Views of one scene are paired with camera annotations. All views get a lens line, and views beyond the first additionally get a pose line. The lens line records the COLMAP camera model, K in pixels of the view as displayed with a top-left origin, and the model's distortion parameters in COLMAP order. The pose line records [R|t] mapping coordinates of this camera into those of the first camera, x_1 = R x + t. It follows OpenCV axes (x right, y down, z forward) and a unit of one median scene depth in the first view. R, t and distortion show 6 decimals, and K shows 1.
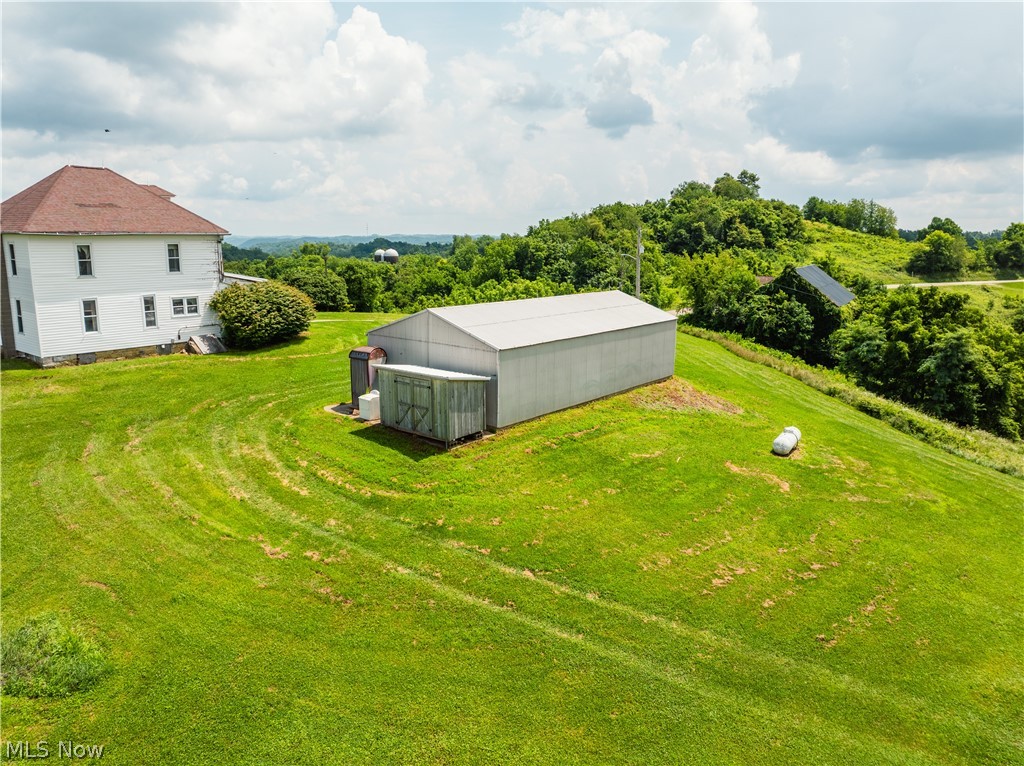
lens RADIAL K [[721.1, 0, 518.5], [0, 721.1, 381.9], [0, 0, 1]] dist [-0.046988, 0.019156]
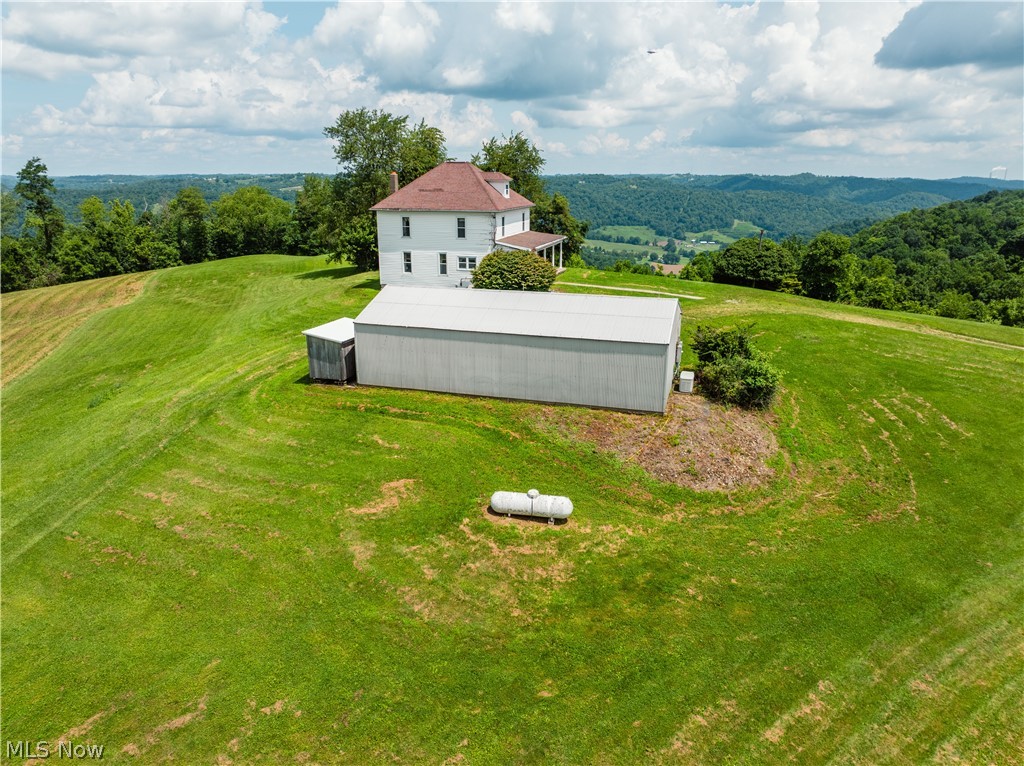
lens RADIAL K [[721.1, 0, 511.6], [0, 721.1, 382.7], [0, 0, 1]] dist [-0.046988, 0.019156]
pose [[0.368820, 0.252681, -0.894497, 0.915637], [-0.183106, 0.963235, 0.196599, -0.179328], [0.911287, 0.091278, 0.401527, 0.555504]]
